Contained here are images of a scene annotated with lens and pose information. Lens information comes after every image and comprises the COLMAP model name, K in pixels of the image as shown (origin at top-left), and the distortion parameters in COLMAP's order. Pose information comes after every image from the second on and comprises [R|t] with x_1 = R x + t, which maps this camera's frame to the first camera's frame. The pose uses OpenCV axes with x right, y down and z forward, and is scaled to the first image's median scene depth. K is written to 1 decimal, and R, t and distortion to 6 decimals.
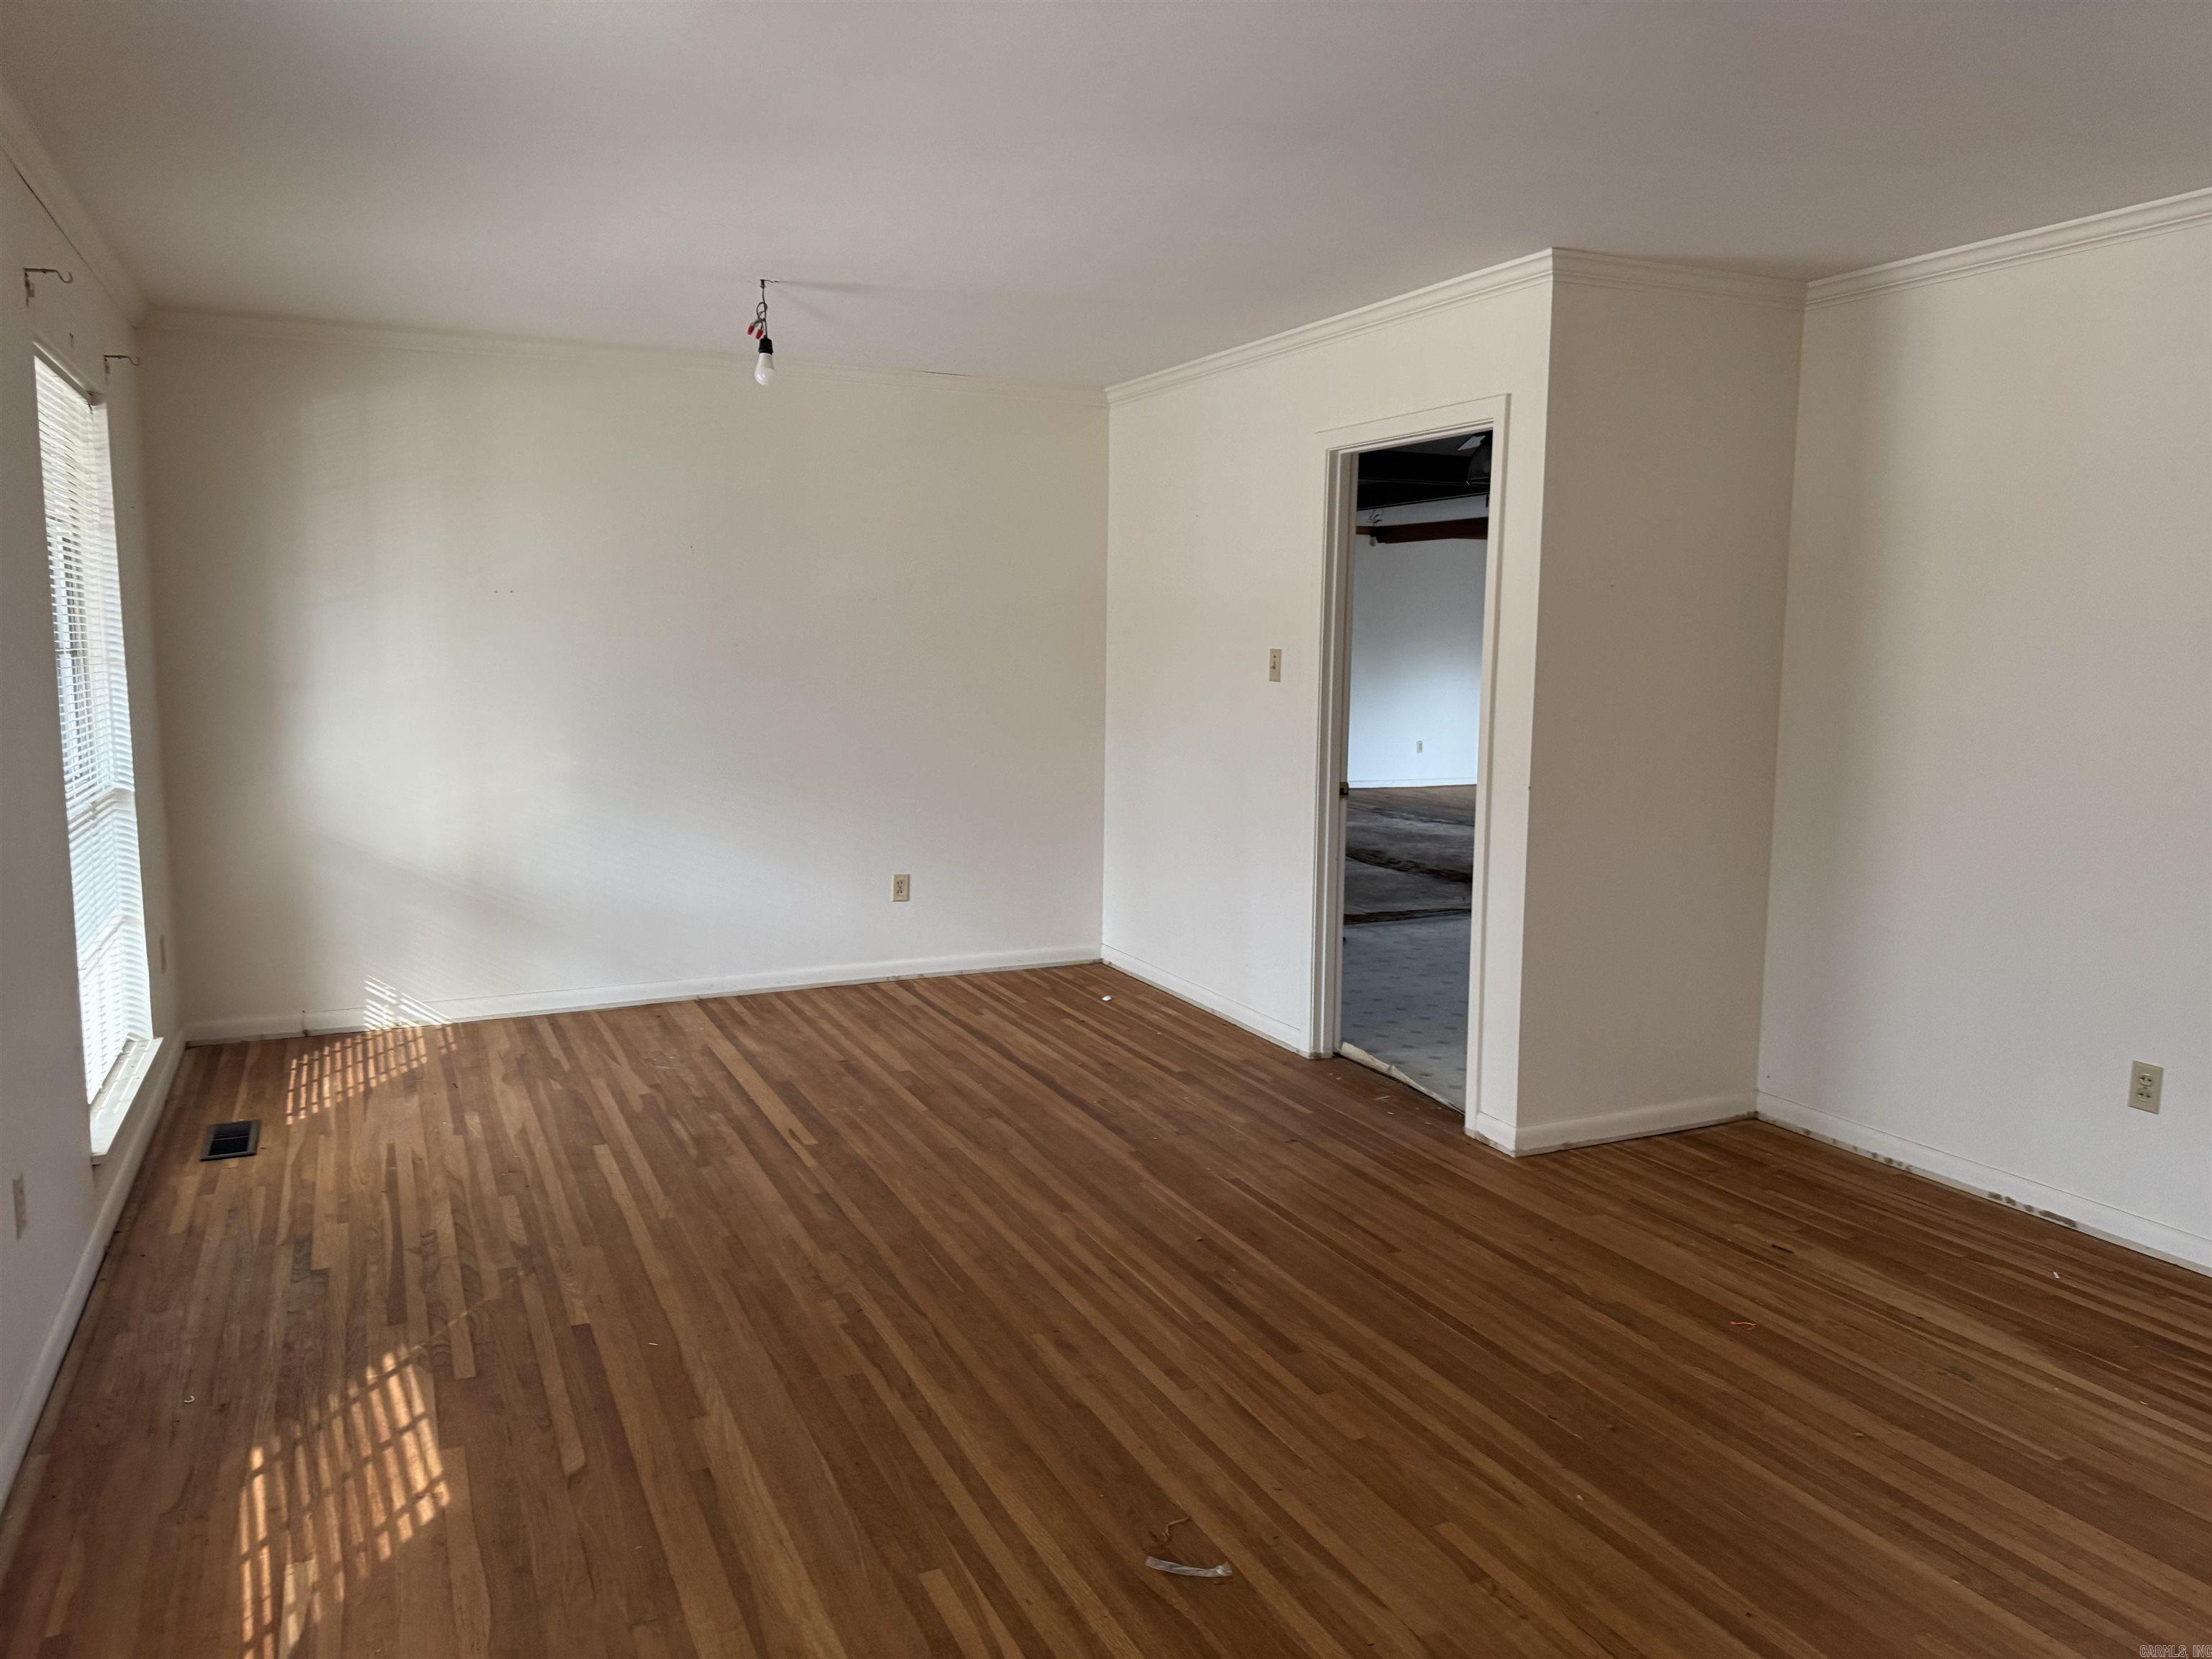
lens RADIAL K [[1564.4, 0, 1097.3], [0, 1564.4, 813.7], [0, 0, 1]] dist [0.142685, -0.196862]
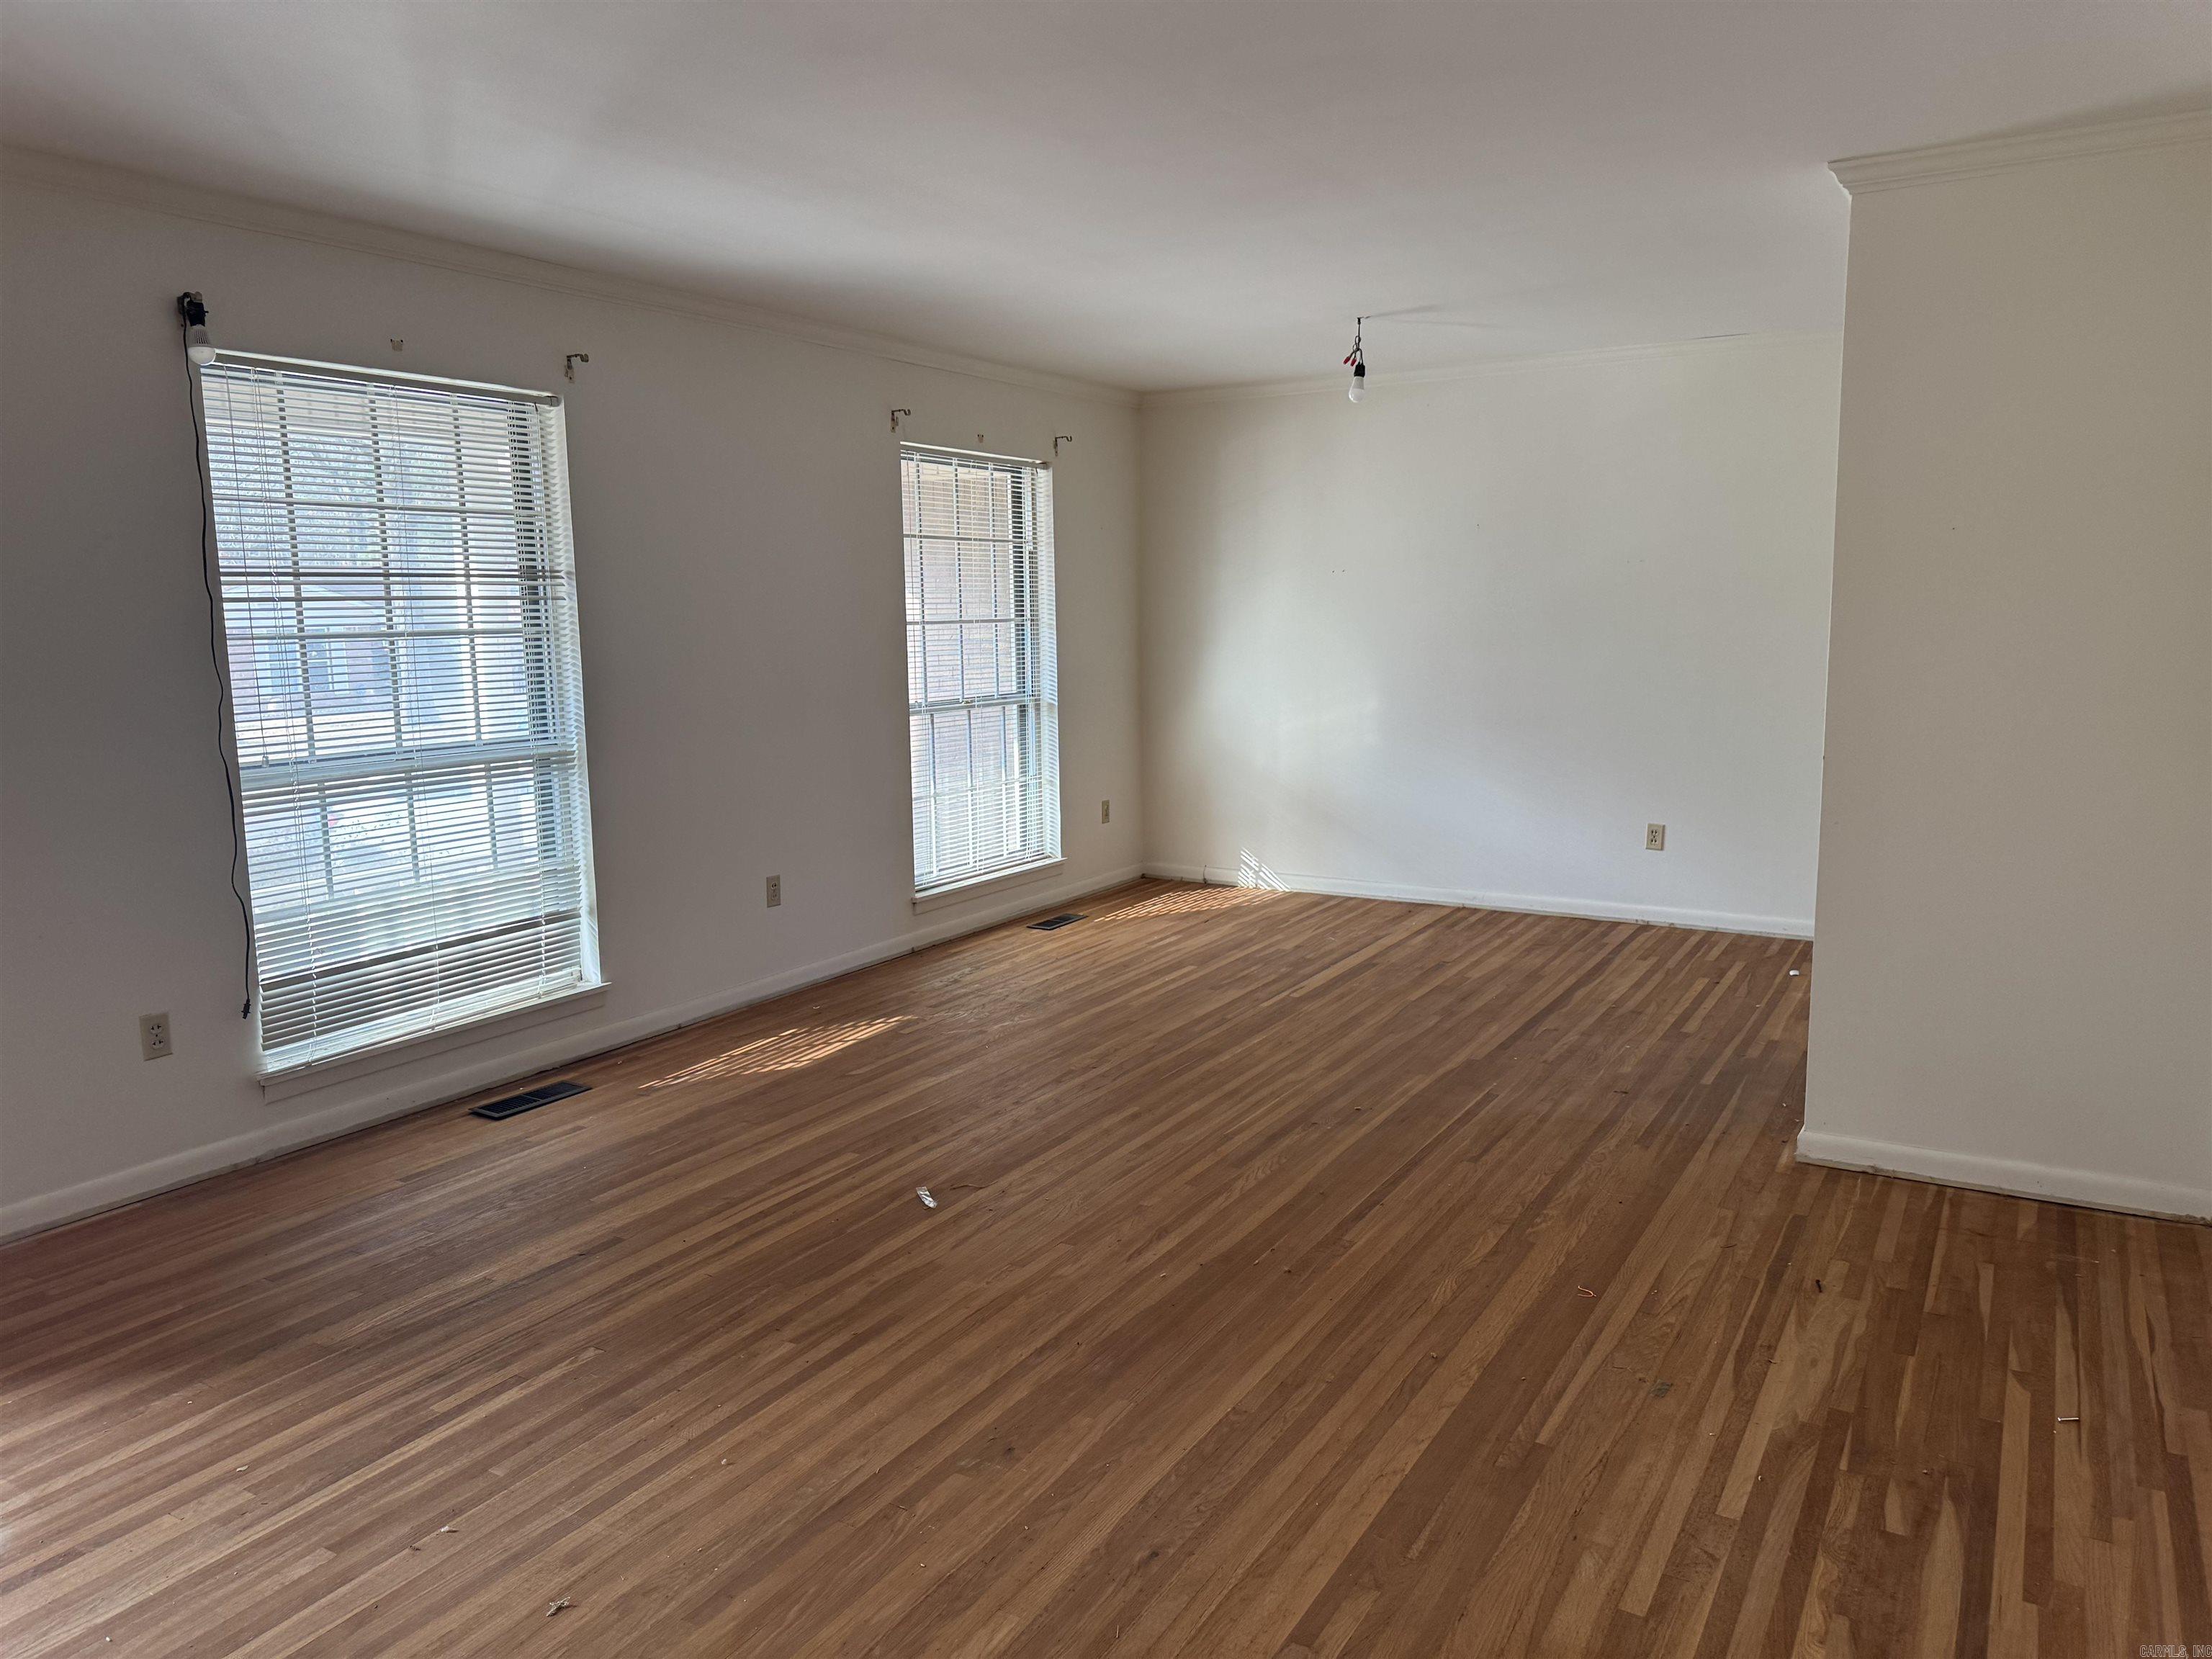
lens RADIAL K [[1564.4, 0, 1097.3], [0, 1564.4, 813.7], [0, 0, 1]] dist [0.142685, -0.196862]
pose [[0.548828, 0.096828, -0.830309, 0.902050], [-0.077817, 0.994874, 0.064583, -0.012617], [0.832306, 0.029167, 0.553549, 0.170892]]
